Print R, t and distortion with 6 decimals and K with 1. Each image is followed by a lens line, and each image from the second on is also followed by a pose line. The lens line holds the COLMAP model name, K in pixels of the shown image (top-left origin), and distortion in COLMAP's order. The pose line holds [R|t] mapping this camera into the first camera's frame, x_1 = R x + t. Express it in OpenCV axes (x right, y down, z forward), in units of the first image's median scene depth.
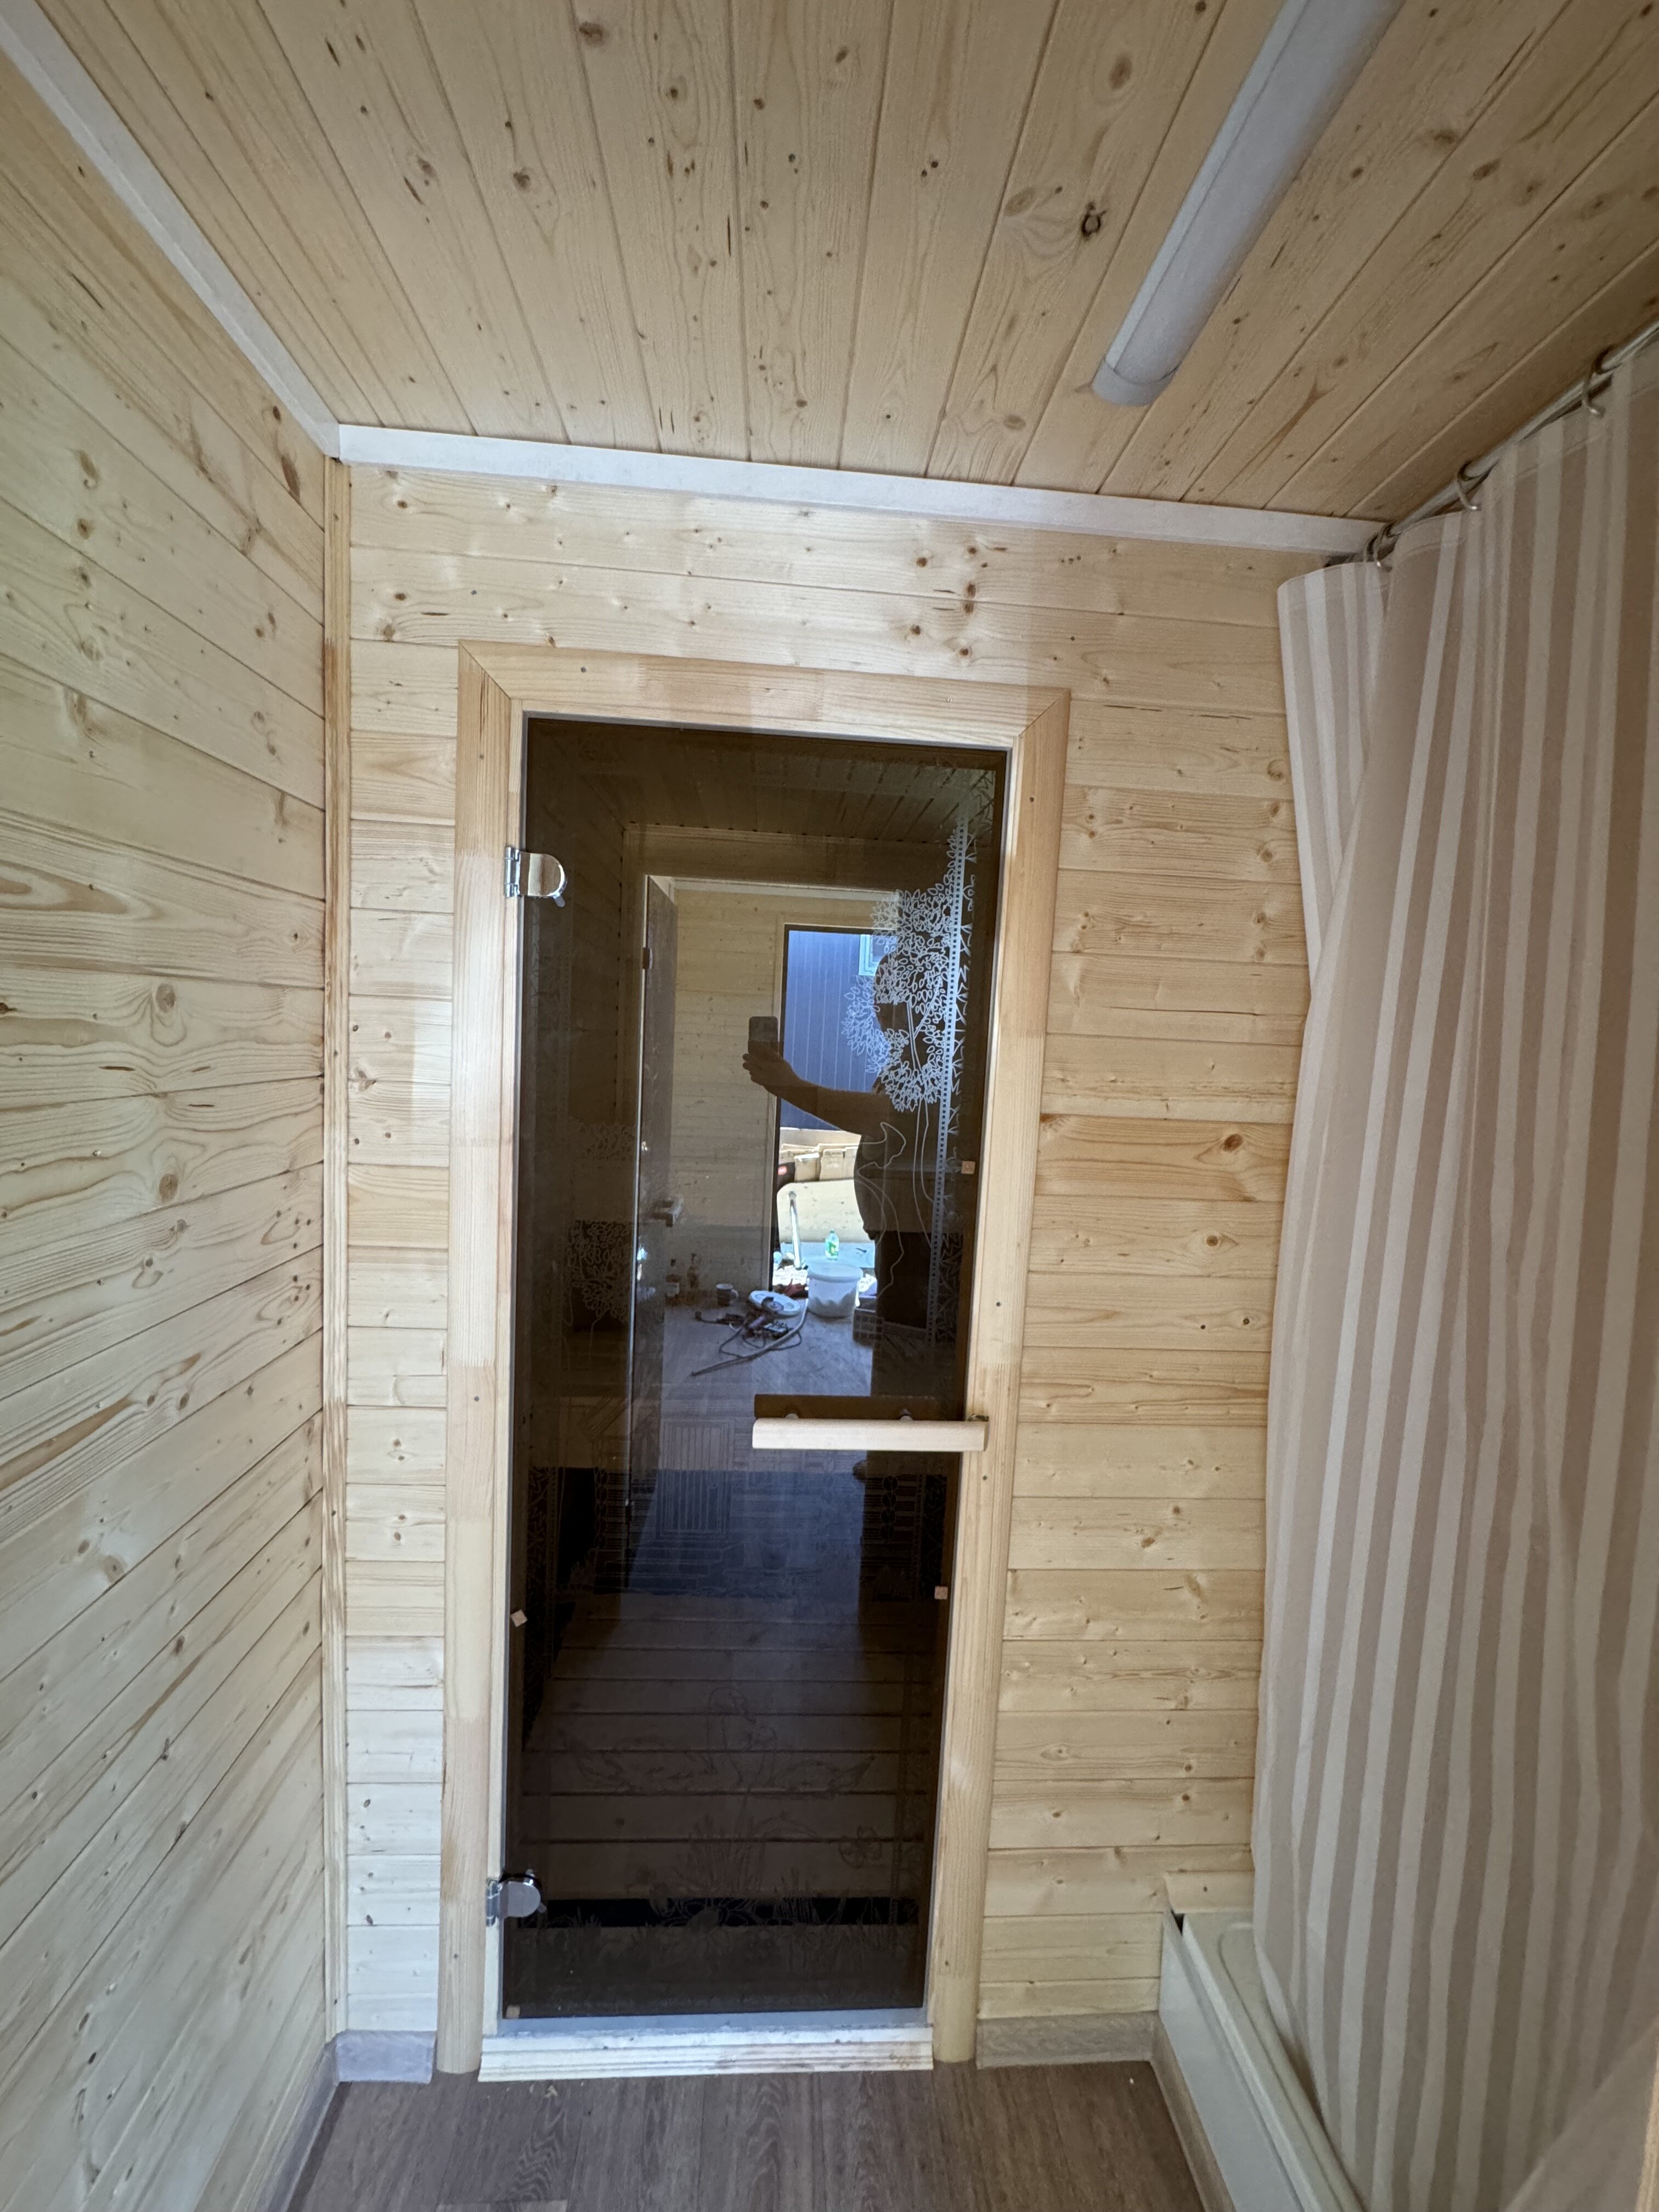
lens RADIAL K [[883.1, 0, 829.2], [0, 883.1, 1106.7], [0, 0, 1]] dist [-0.005122, 0.001001]
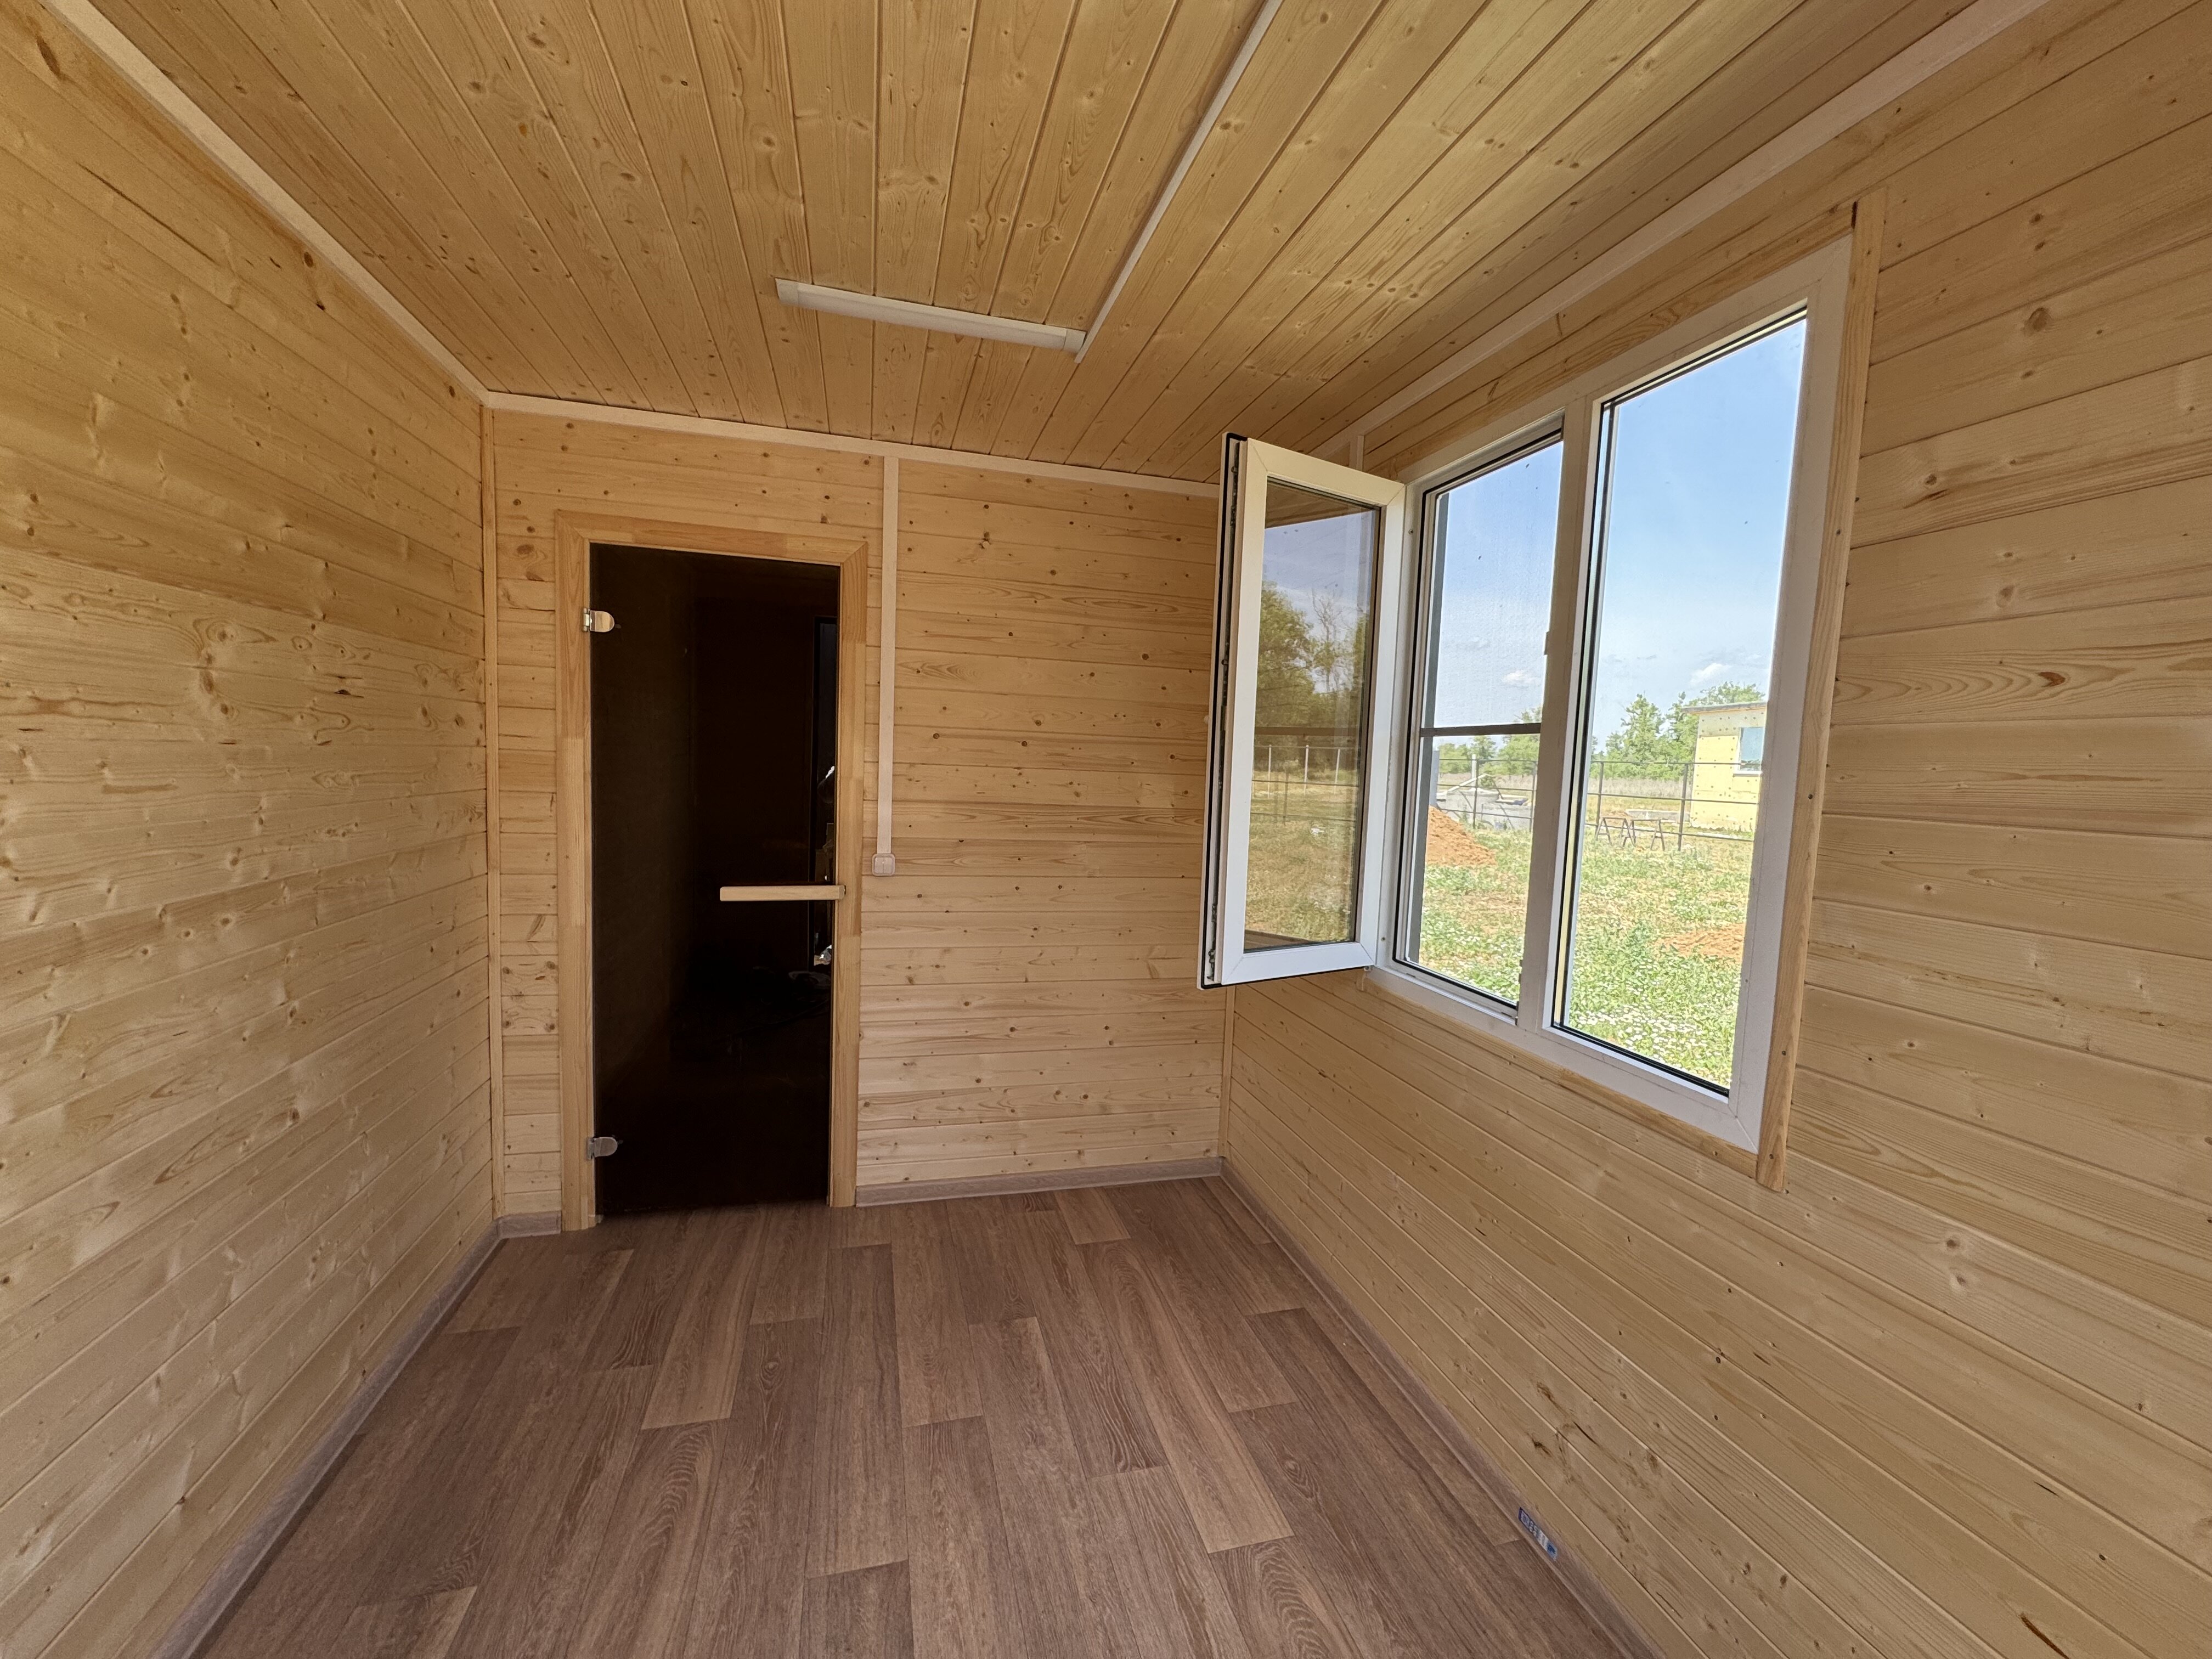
lens RADIAL K [[883.1, 0, 1109.8], [0, 883.1, 829.4], [0, 0, 1]] dist [-0.005122, 0.001001]
pose [[0.978915, -0.027987, 0.202342, 0.379571], [0.025871, 0.999580, 0.013094, 0.224570], [-0.202623, -0.007584, 0.979227, -1.173434]]
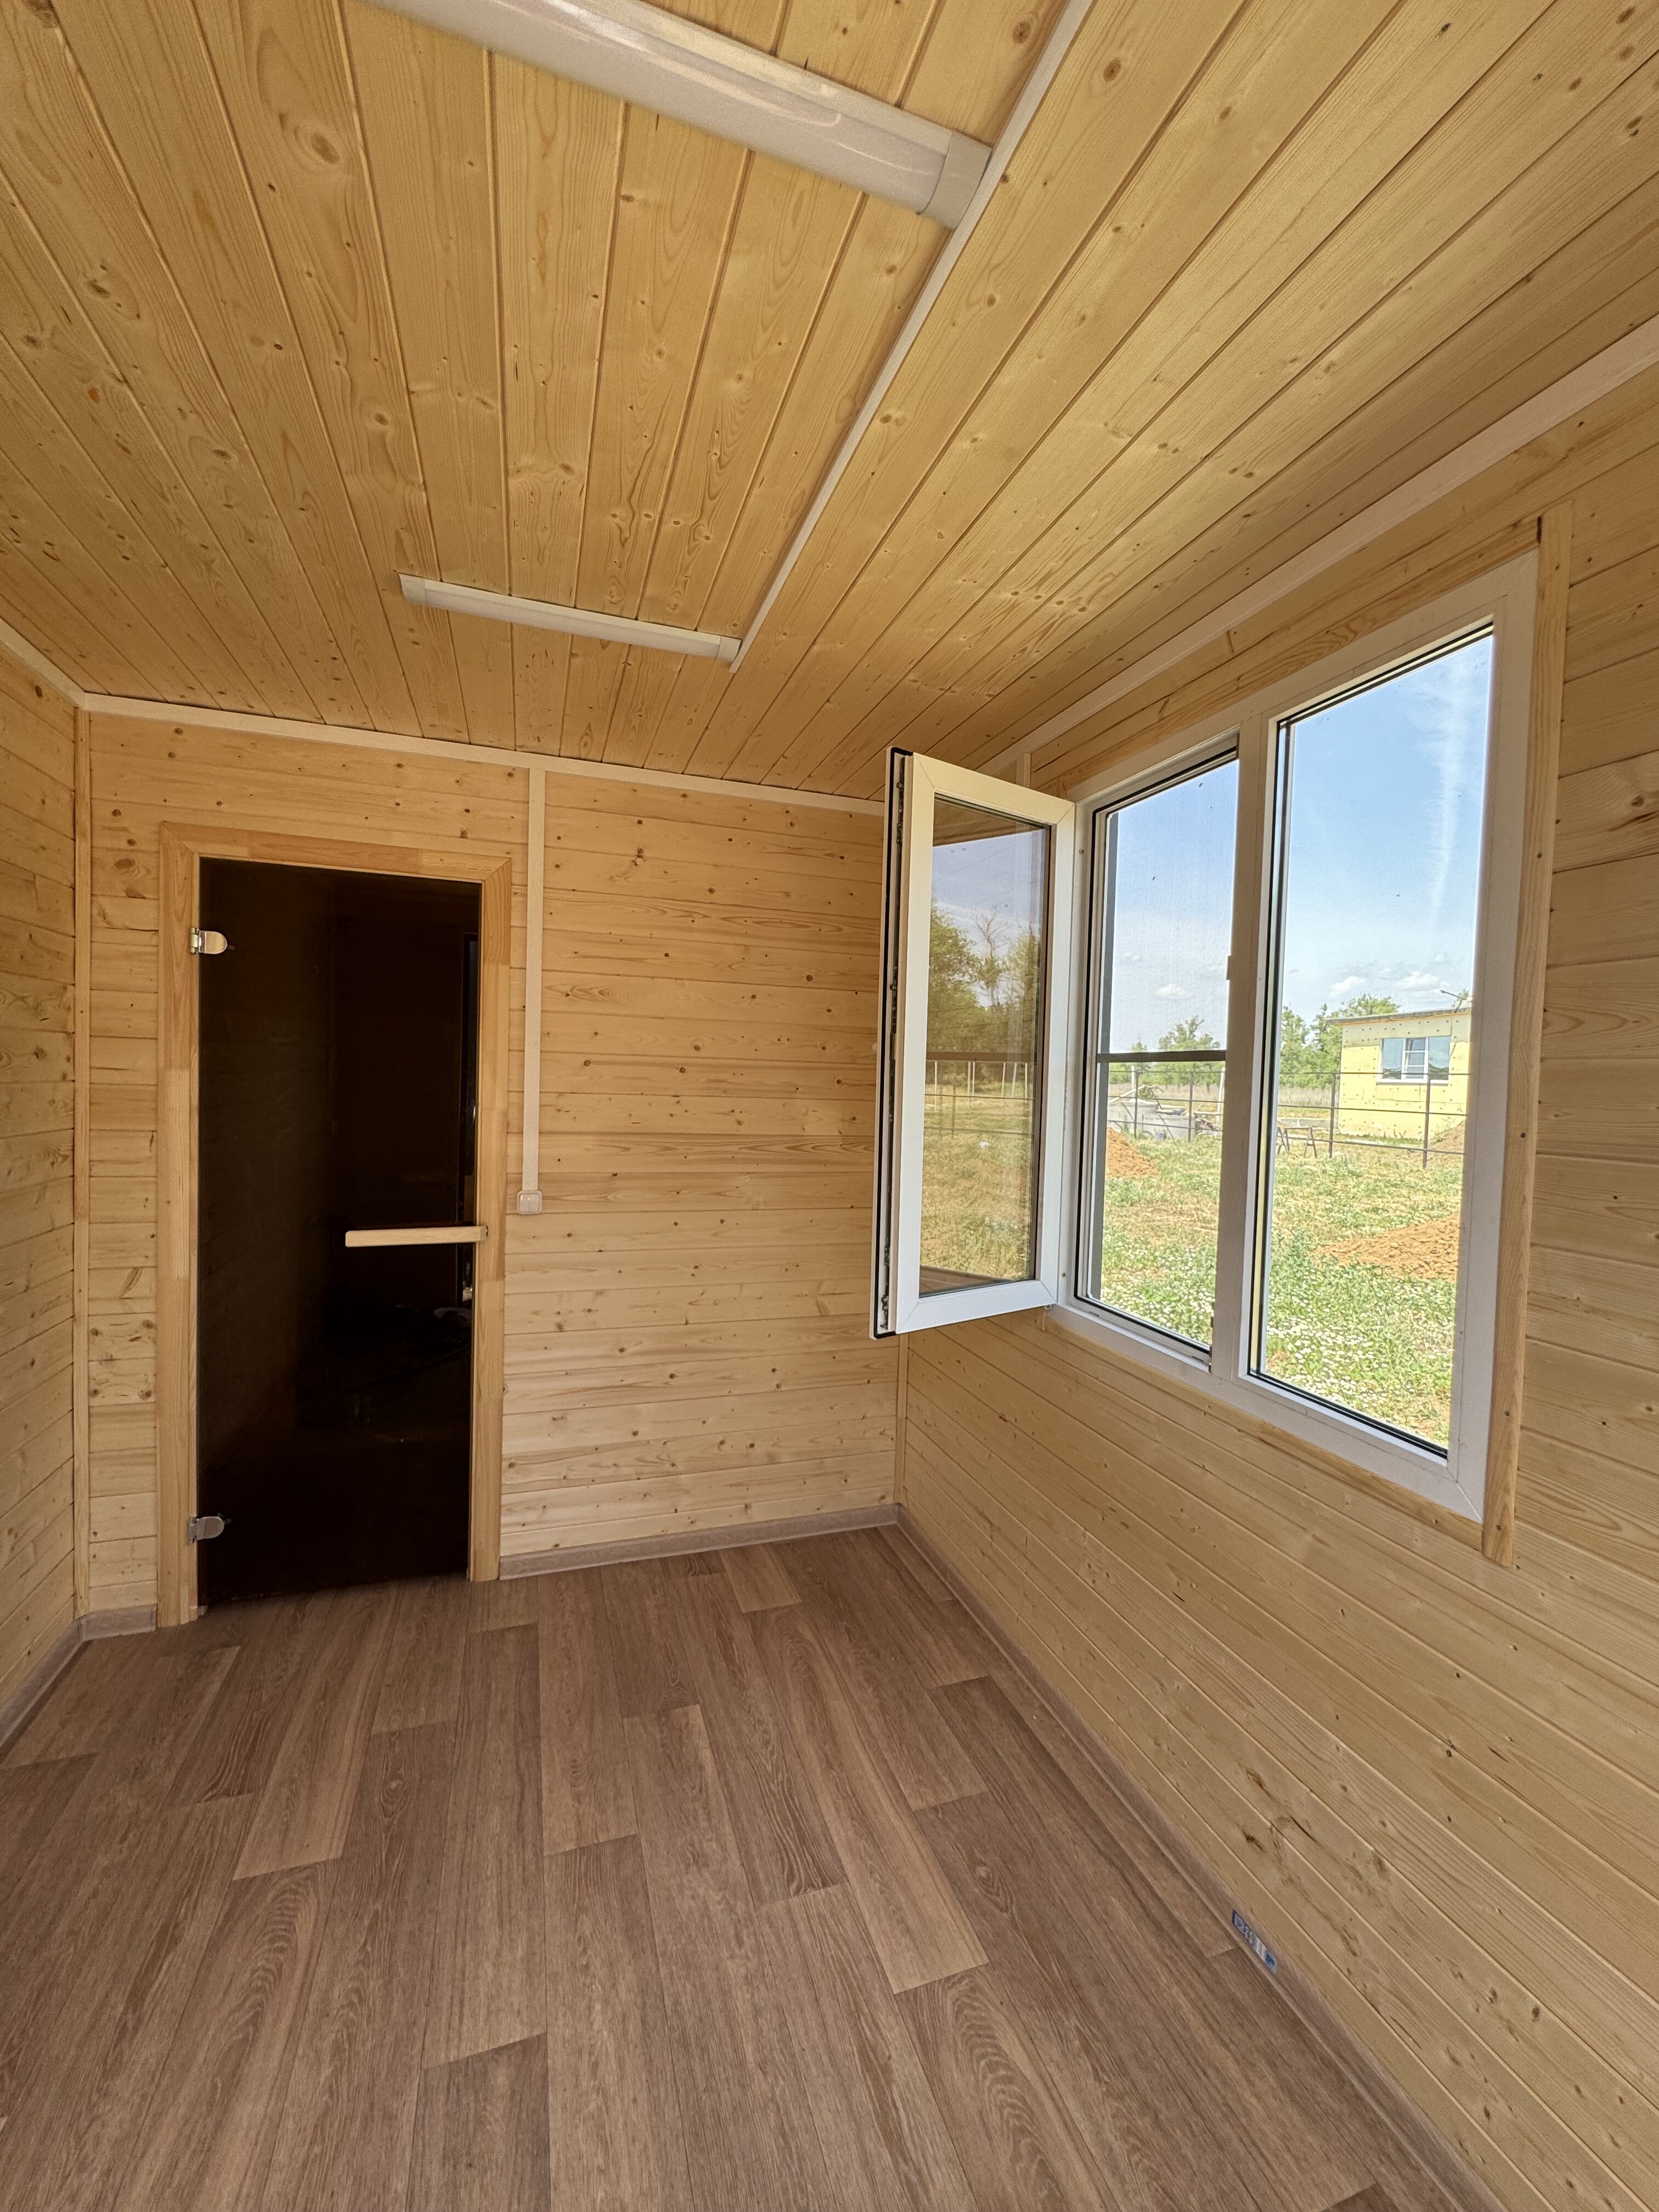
lens RADIAL K [[883.1, 0, 836.2], [0, 883.1, 1105.0], [0, 0, 1]] dist [-0.005122, 0.001001]
pose [[0.962627, -0.031548, 0.268986, 0.409915], [0.040397, 0.998807, -0.027425, 0.188198], [-0.267800, 0.037266, 0.962753, -1.068176]]
